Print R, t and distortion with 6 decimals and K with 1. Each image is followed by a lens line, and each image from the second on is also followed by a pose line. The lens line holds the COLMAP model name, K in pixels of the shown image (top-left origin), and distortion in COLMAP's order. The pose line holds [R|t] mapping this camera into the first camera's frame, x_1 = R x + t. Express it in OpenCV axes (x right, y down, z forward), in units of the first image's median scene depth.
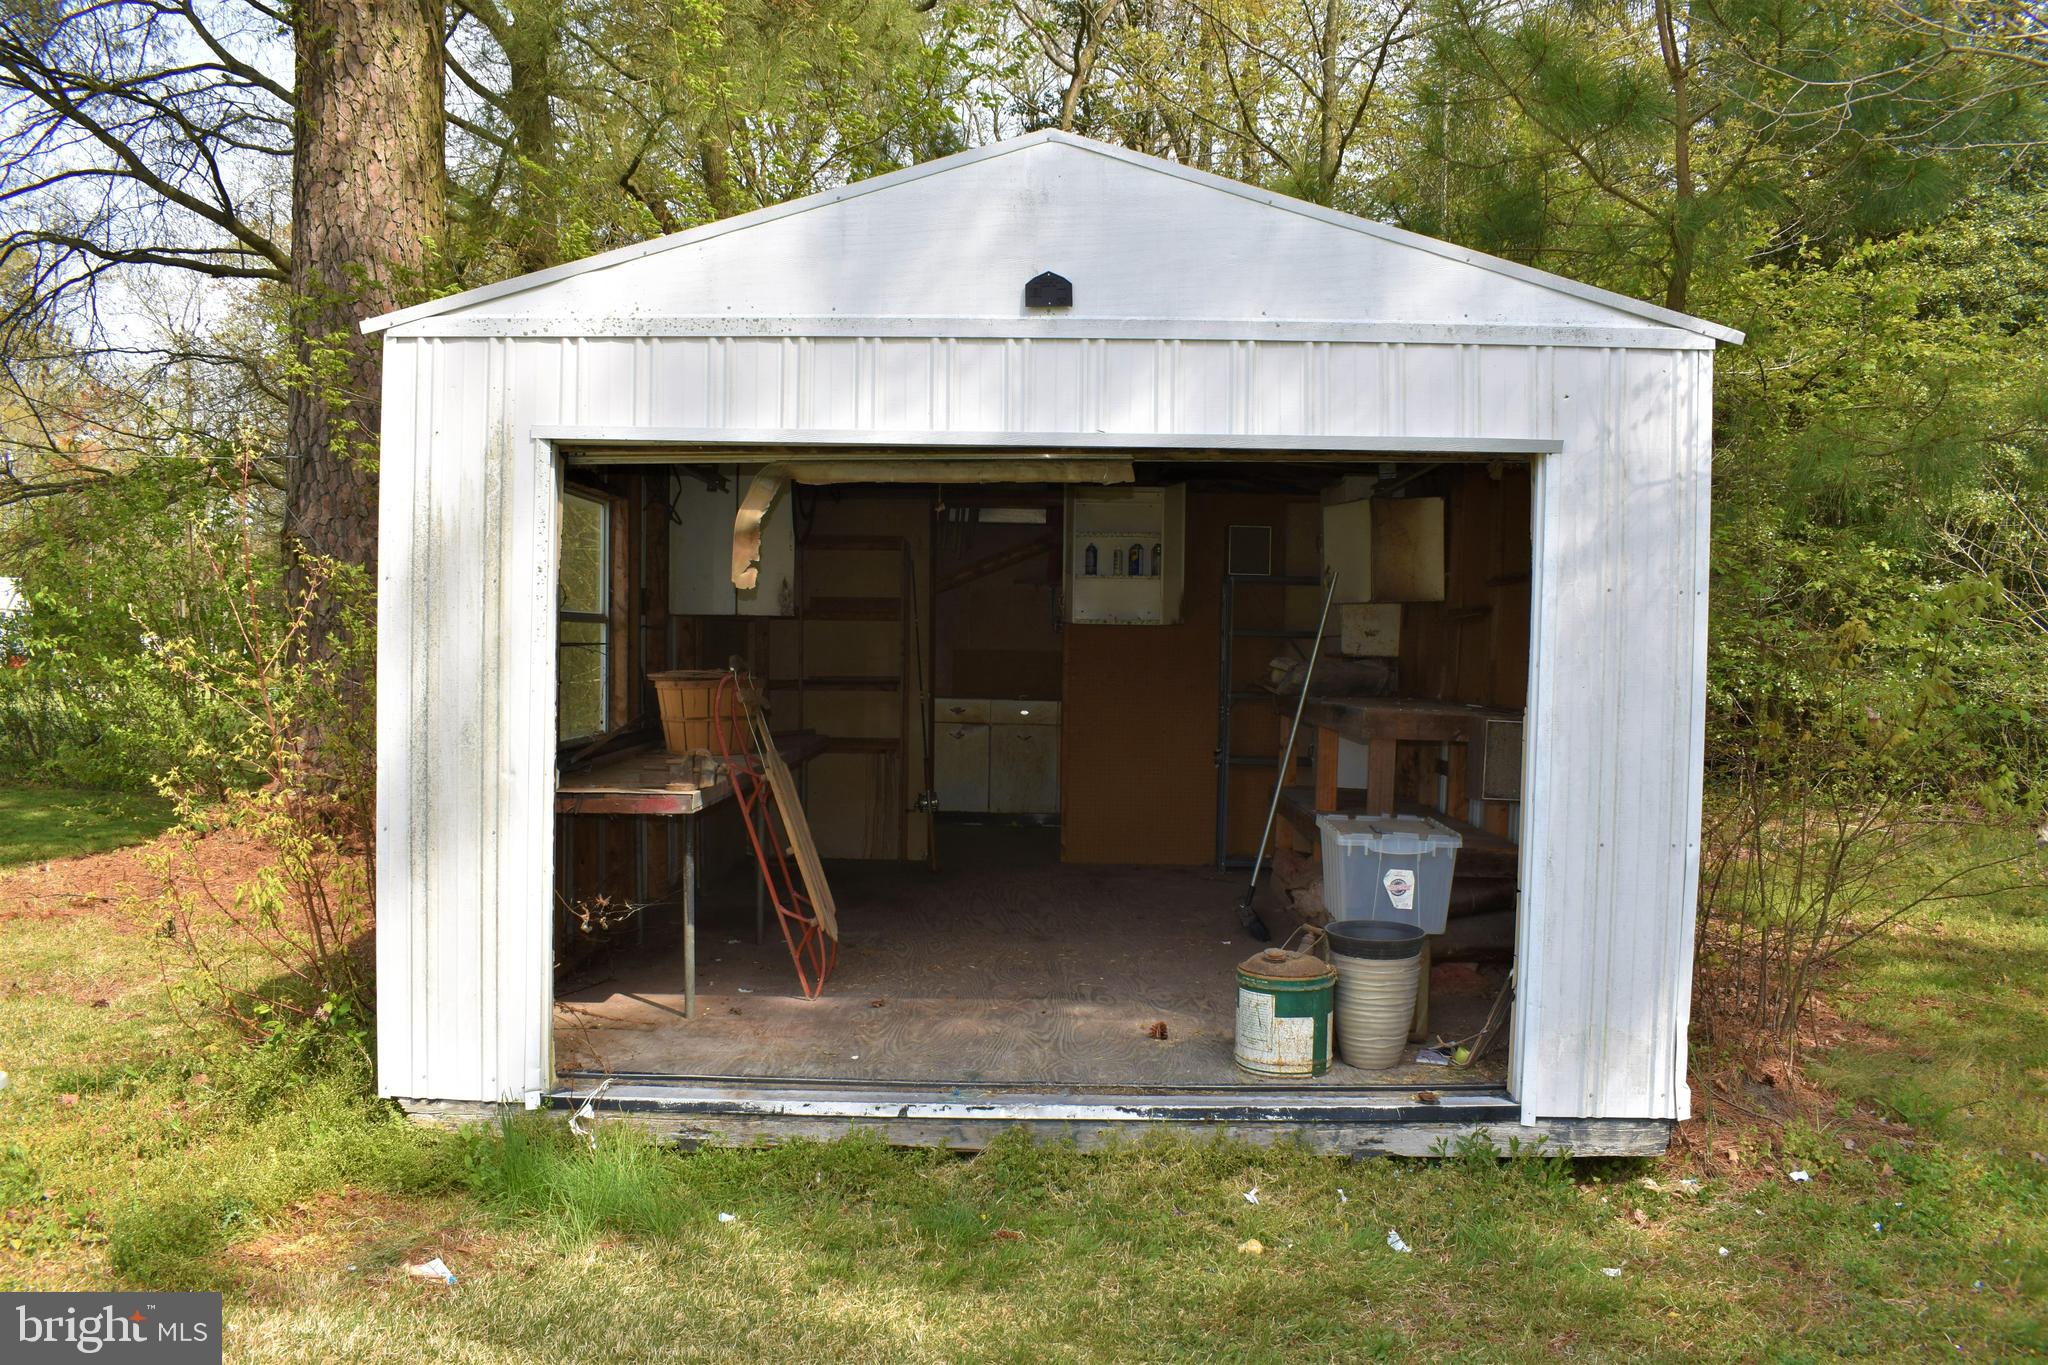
lens RADIAL K [[1586.0, 0, 1024.0], [0, 1586.0, 682.5], [0, 0, 1]] dist [-0.000155, -0.000046]
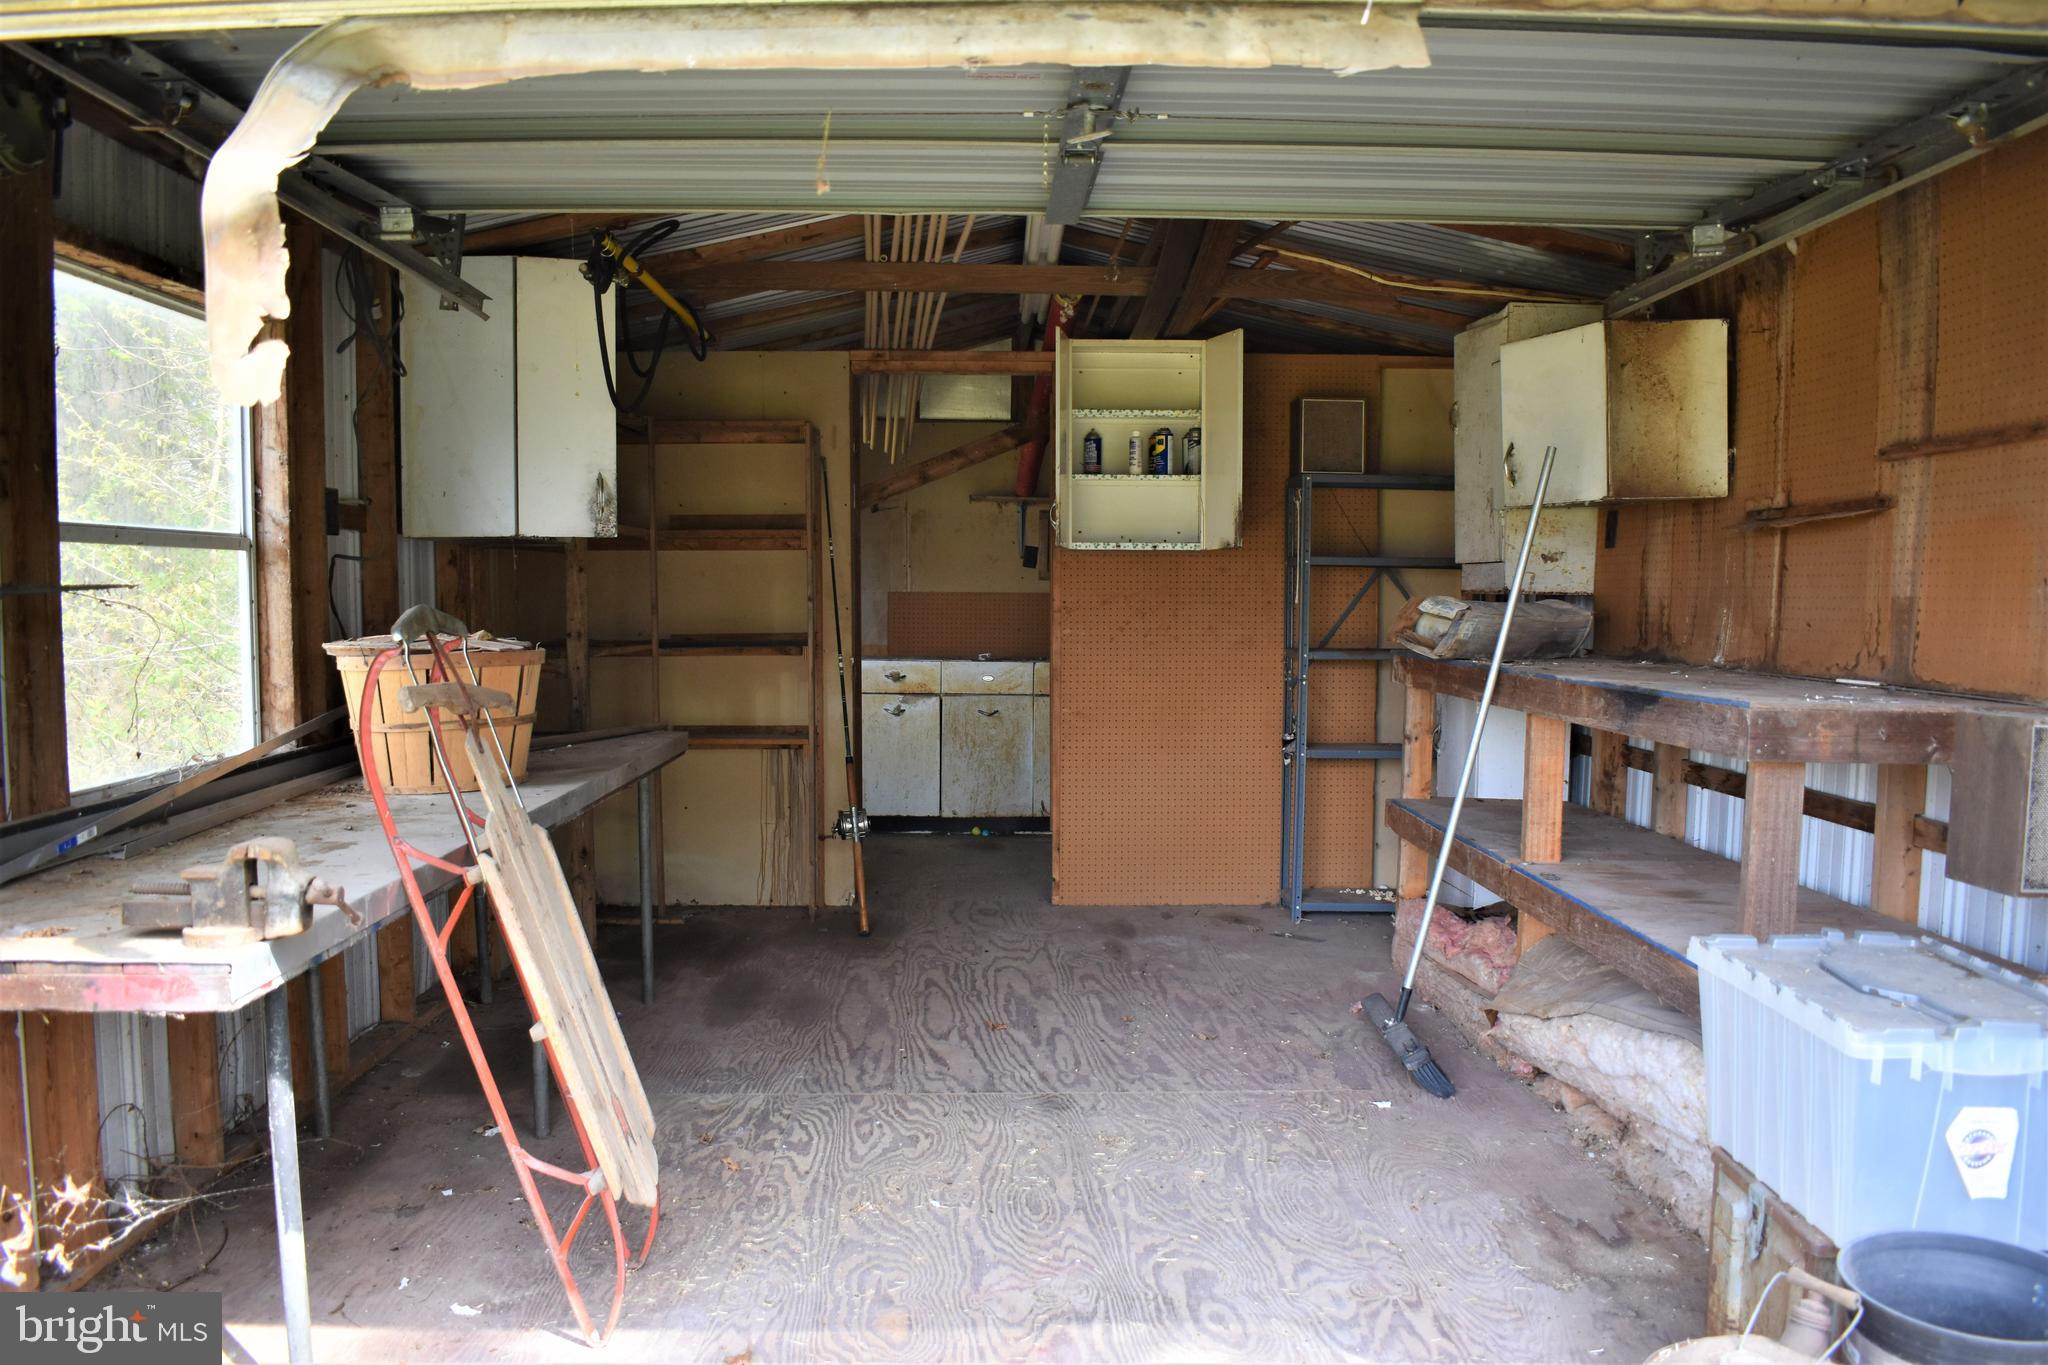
lens RADIAL K [[1629.6, 0, 1019.8], [0, 1629.6, 724.4], [0, 0, 1]] dist [-0.089429, -0.001287]
pose [[0.999263, -0.016122, 0.034826, -0.015580], [0.014032, 0.998134, 0.059432, -0.005343], [-0.035720, -0.058900, 0.997625, 0.355027]]
